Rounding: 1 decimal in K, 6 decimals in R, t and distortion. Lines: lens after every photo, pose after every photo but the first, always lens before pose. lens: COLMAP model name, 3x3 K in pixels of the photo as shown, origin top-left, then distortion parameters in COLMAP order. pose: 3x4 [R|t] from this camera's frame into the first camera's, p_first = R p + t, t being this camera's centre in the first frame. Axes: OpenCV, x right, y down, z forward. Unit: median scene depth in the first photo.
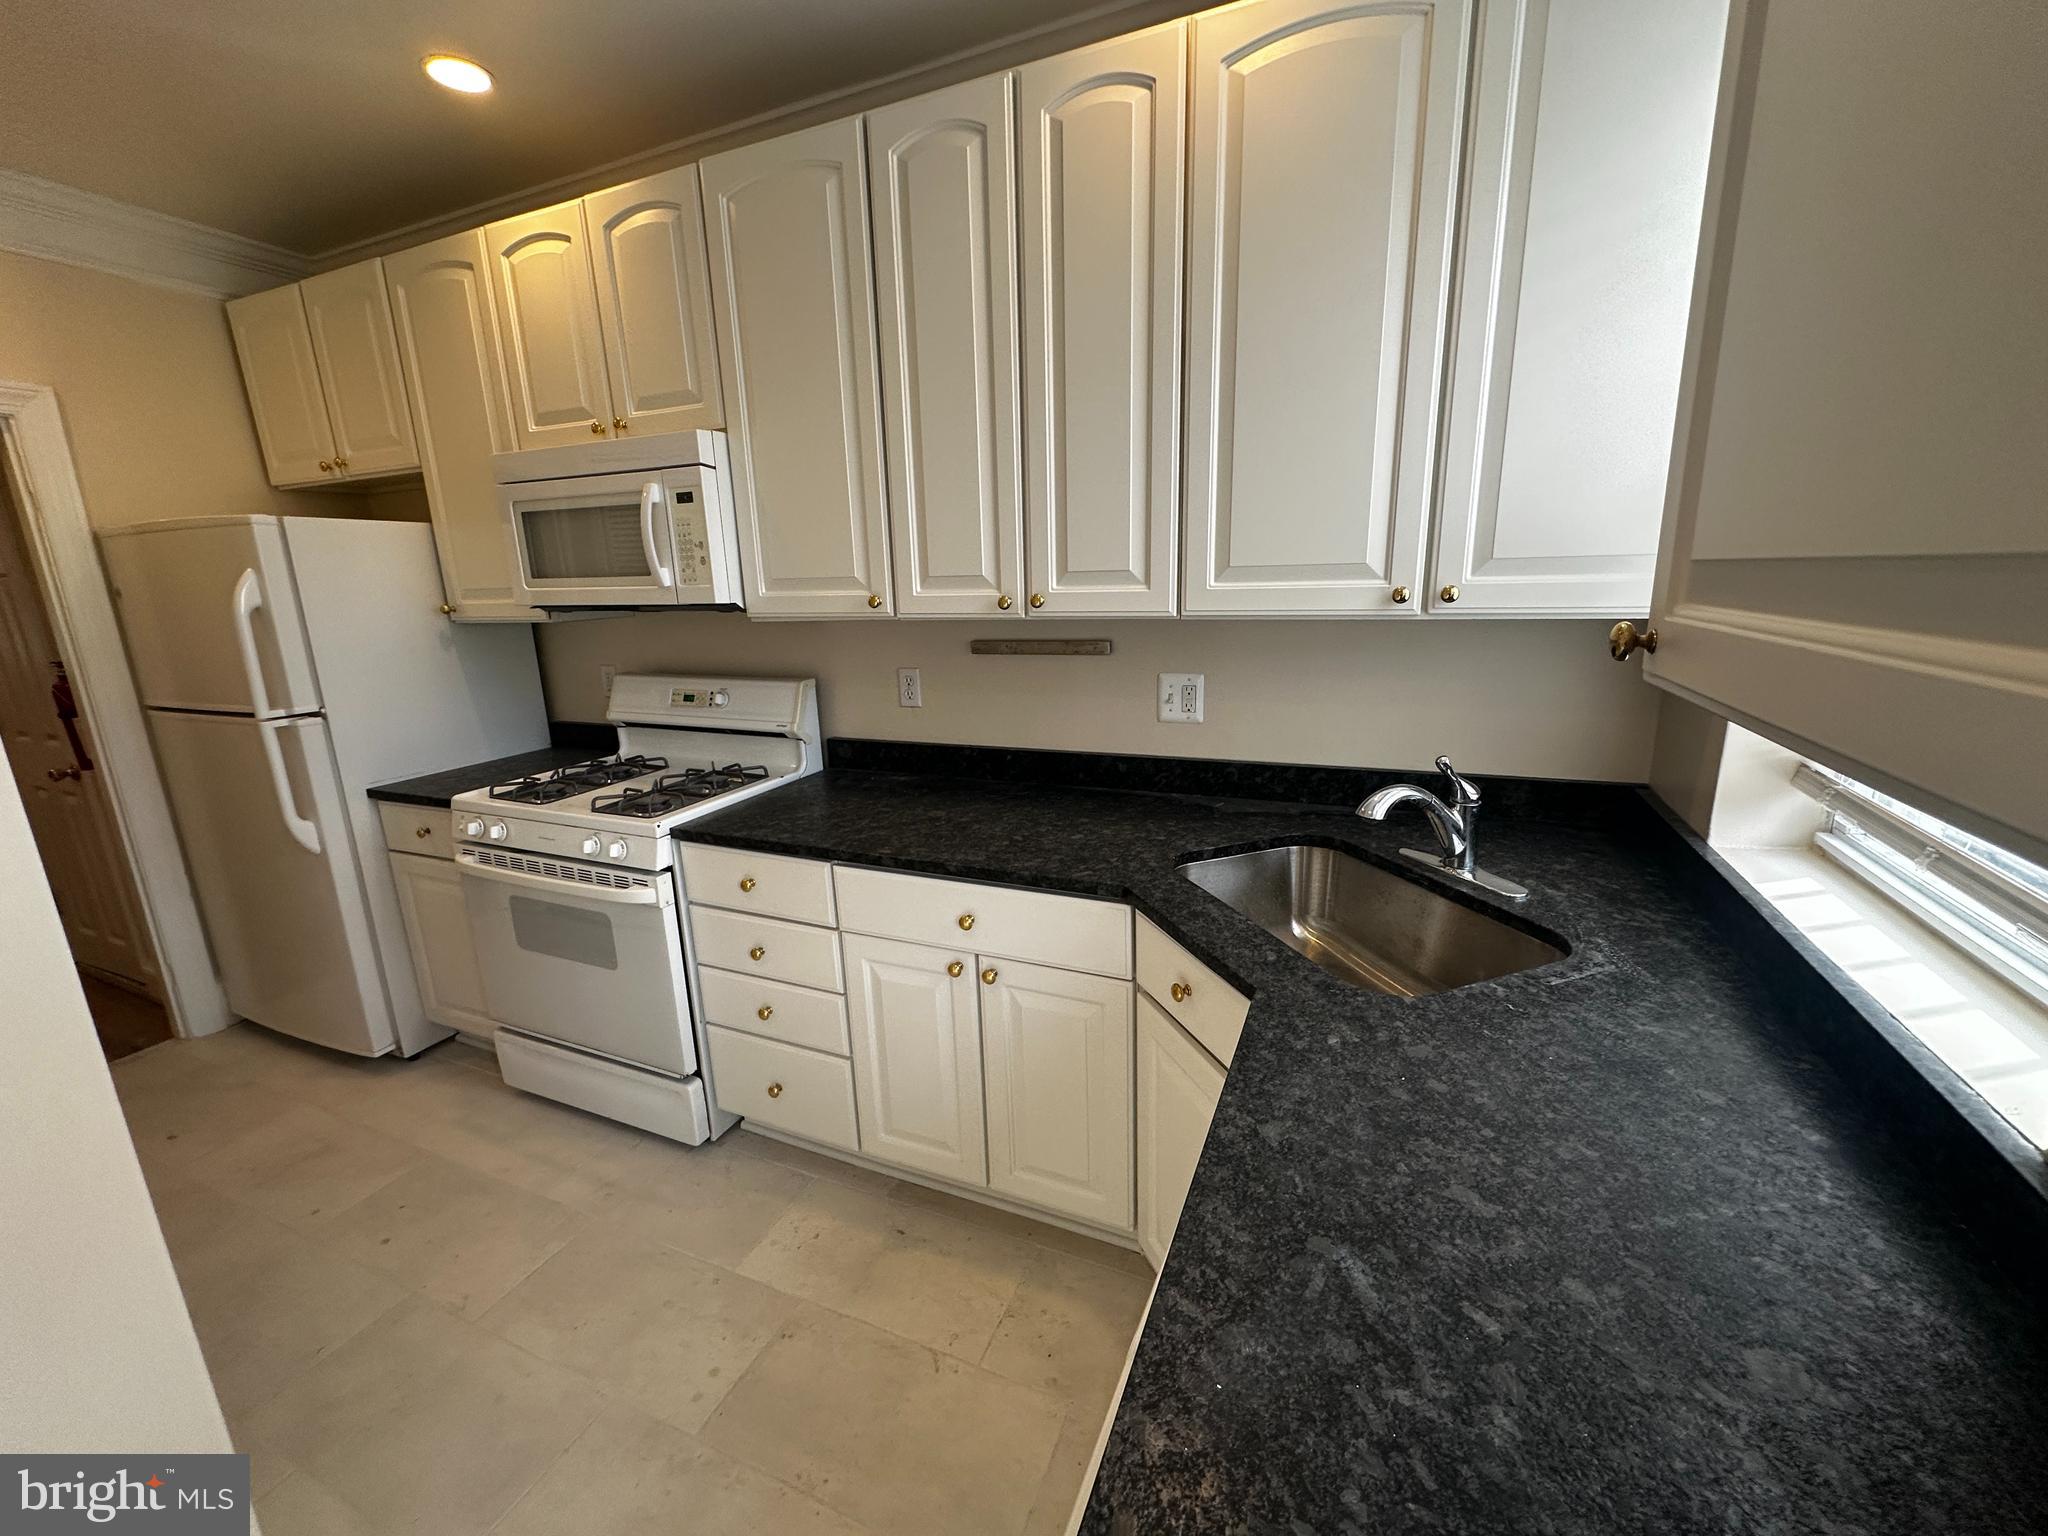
lens RADIAL K [[815.9, 0, 1024.1], [0, 815.9, 766.2], [0, 0, 1]] dist [0.000599, -0.000323]
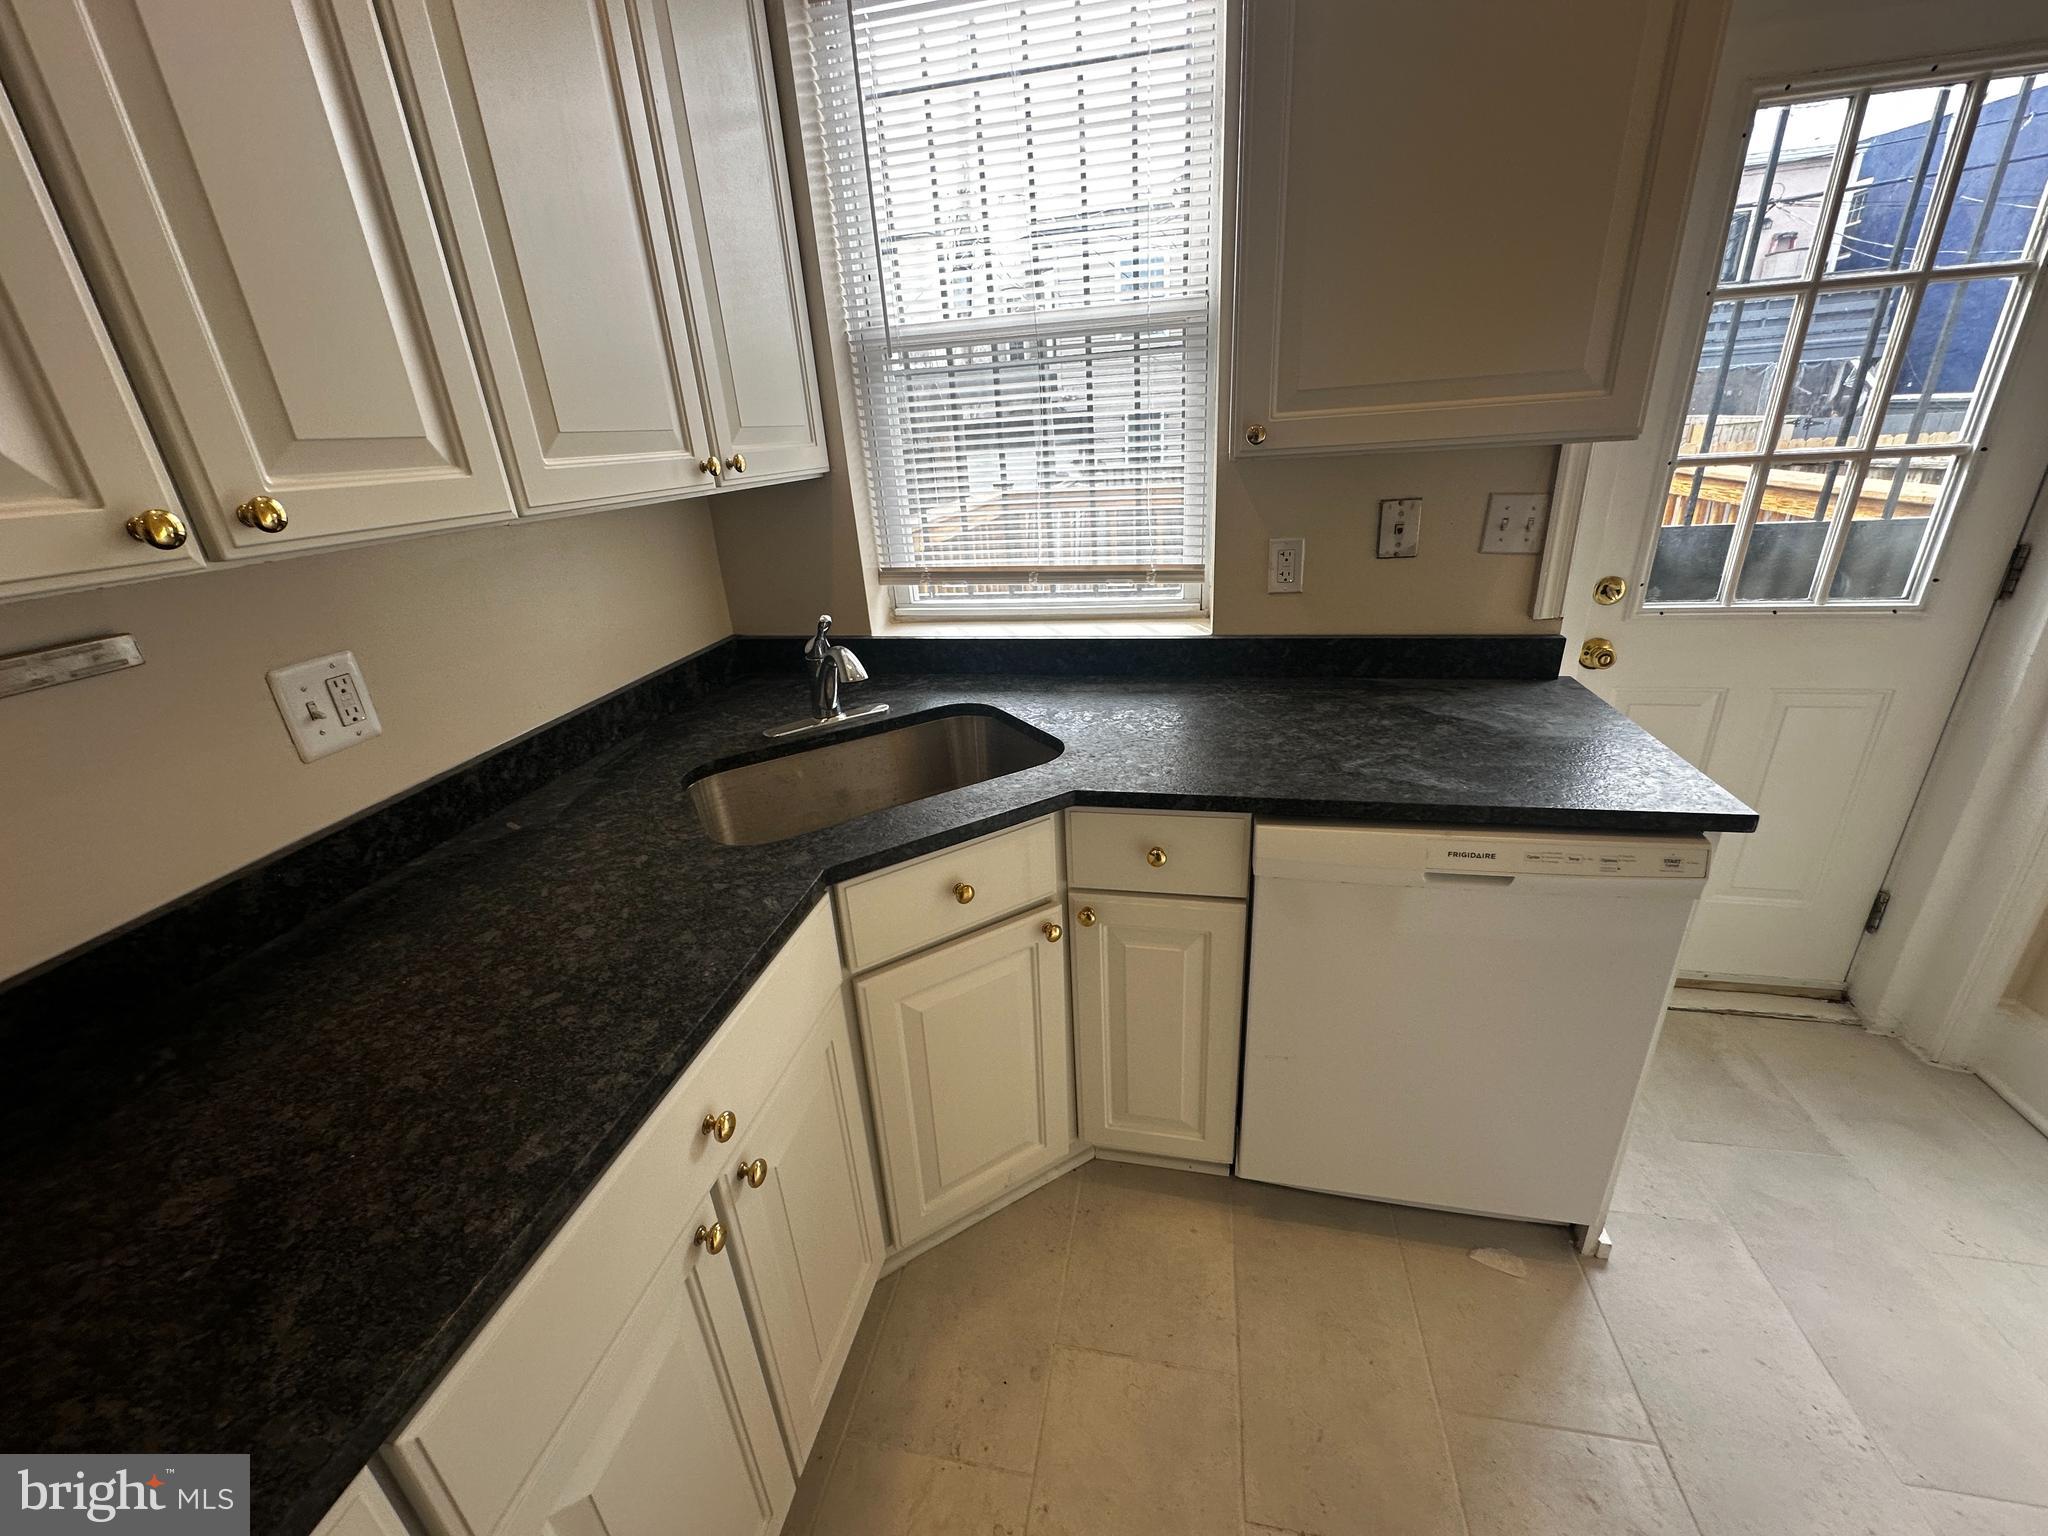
lens RADIAL K [[815.9, 0, 1025.4], [0, 815.9, 767.4], [0, 0, 1]] dist [0.000599, -0.000323]
pose [[-0.209370, -0.337300, 0.917820, -0.455676], [0.290740, 0.874700, 0.387776, -0.135827], [-0.933614, 0.348036, -0.085069, 0.702294]]
